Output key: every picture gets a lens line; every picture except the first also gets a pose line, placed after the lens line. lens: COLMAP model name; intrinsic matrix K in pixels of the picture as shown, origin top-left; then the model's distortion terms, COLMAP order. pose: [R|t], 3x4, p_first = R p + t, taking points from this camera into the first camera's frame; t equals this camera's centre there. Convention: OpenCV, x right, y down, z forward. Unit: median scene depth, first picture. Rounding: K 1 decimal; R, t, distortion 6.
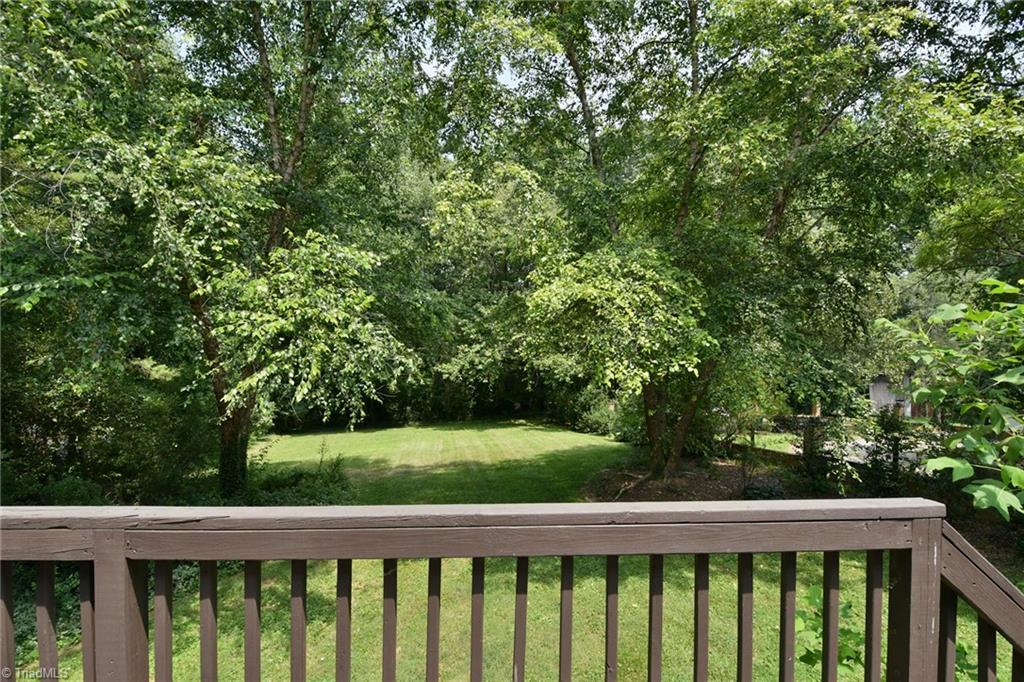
lens RADIAL K [[459.9, 0, 513.9], [0, 459.9, 357.8], [0, 0, 1]] dist [0.001591, -0.009492]
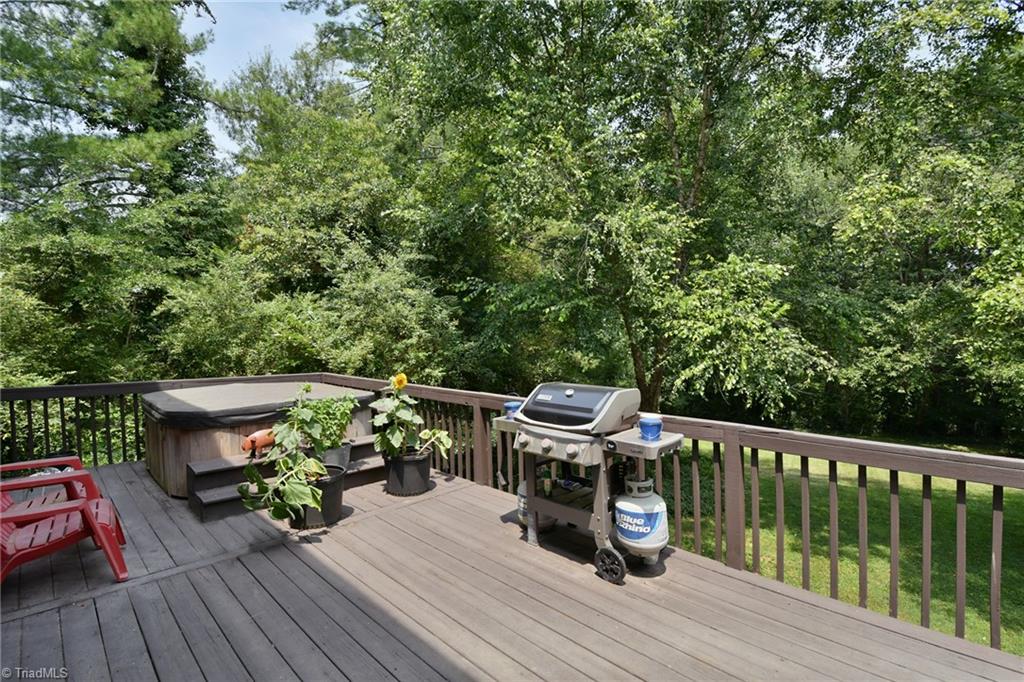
lens RADIAL K [[438.7, 0, 514.5], [0, 438.7, 316.0], [0, 0, 1]] dist [0.000340, -0.013273]
pose [[0.712148, -0.023522, -0.701635, -0.018429], [-0.039768, 0.996482, -0.073770, 0.002916], [0.700902, 0.080438, 0.708708, -0.226742]]
